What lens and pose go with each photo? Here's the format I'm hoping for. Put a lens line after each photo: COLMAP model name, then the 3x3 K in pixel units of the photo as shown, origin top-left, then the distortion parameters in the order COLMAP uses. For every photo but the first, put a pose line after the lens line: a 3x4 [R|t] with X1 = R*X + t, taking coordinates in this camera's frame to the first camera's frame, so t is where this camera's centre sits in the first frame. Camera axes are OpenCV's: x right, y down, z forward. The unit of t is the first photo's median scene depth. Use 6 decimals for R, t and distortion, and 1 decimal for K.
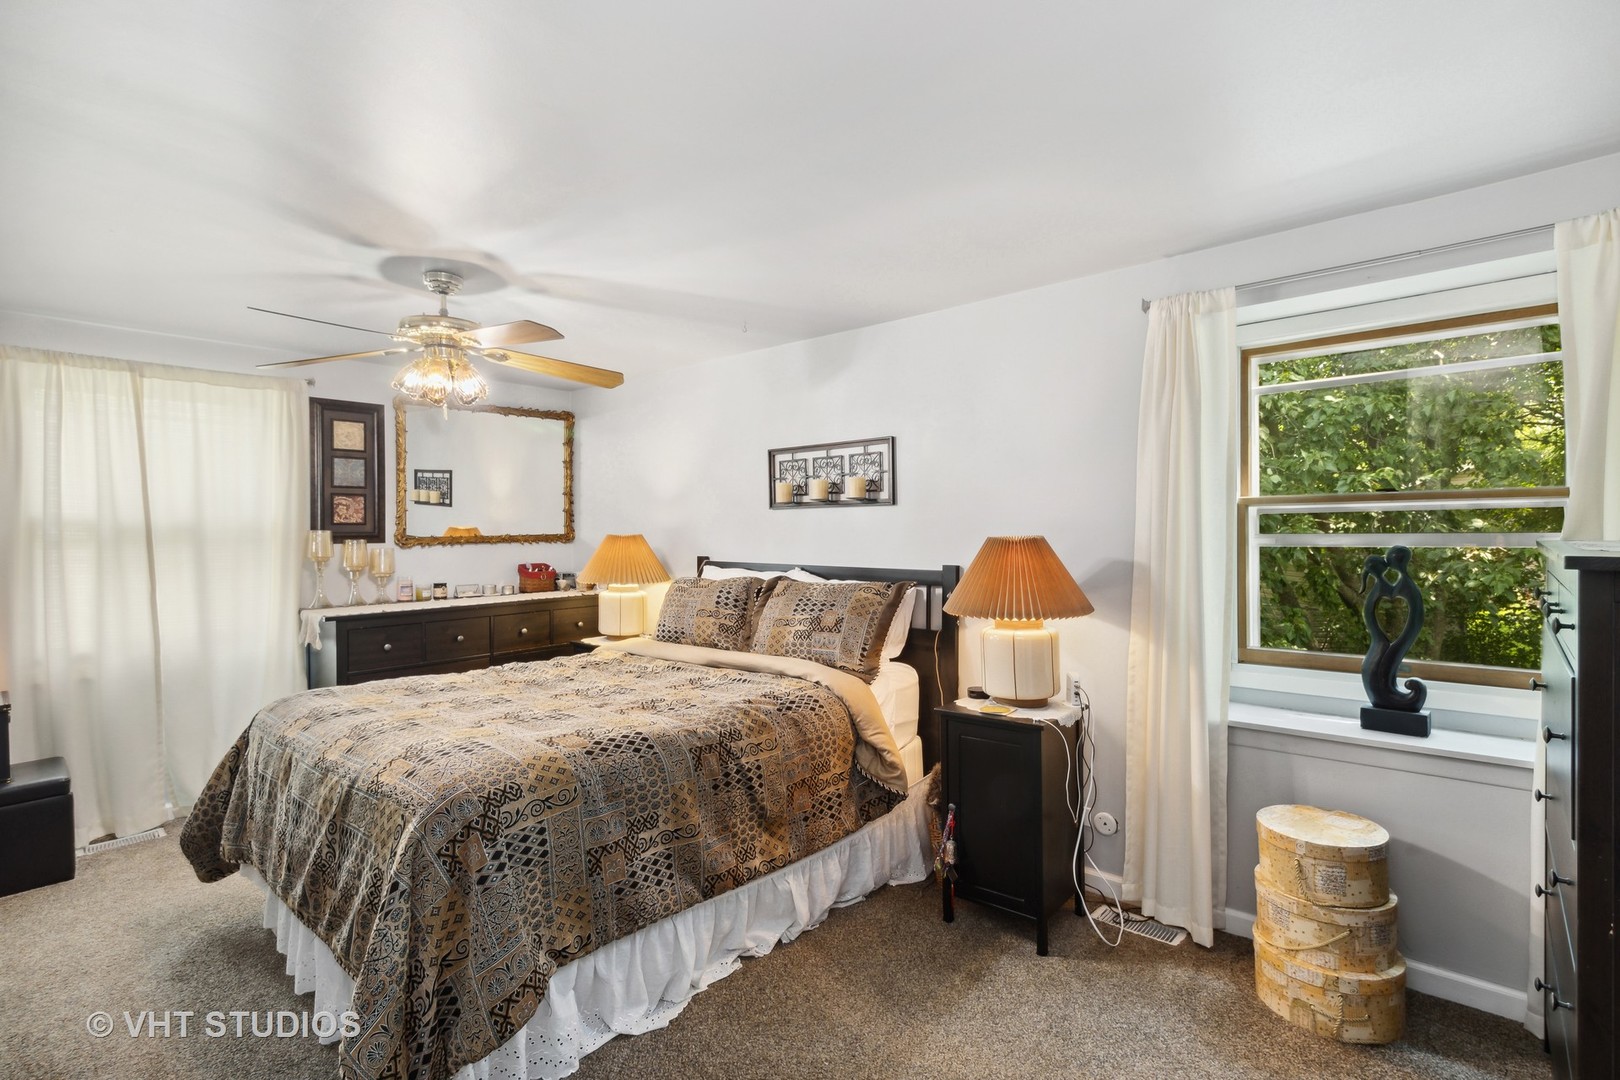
lens RADIAL K [[763.1, 0, 807.1], [0, 763.1, 534.6], [0, 0, 1]] dist [0.003693, 0.000062]
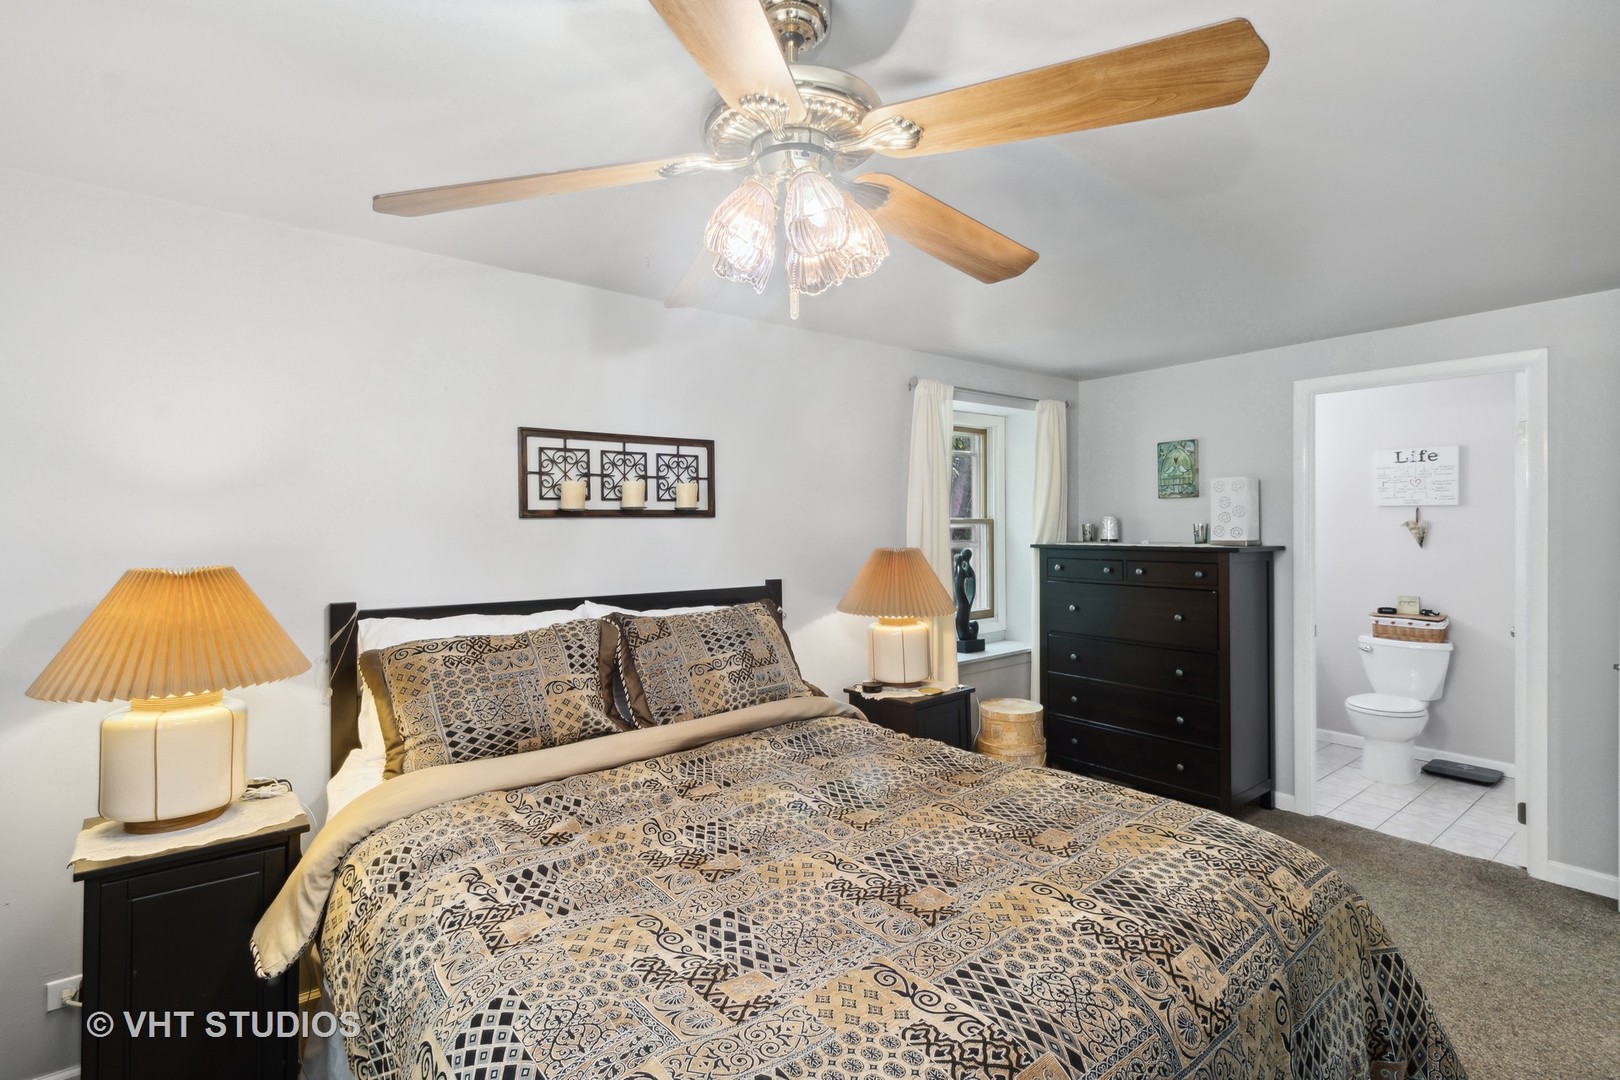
lens RADIAL K [[763.1, 0, 807.1], [0, 763.1, 534.6], [0, 0, 1]] dist [0.003693, 0.000062]
pose [[0.168136, 0.005255, 0.985750, -0.735279], [0.027197, 0.999580, -0.009968, -0.006862], [-0.985389, 0.028485, 0.167922, 0.735817]]
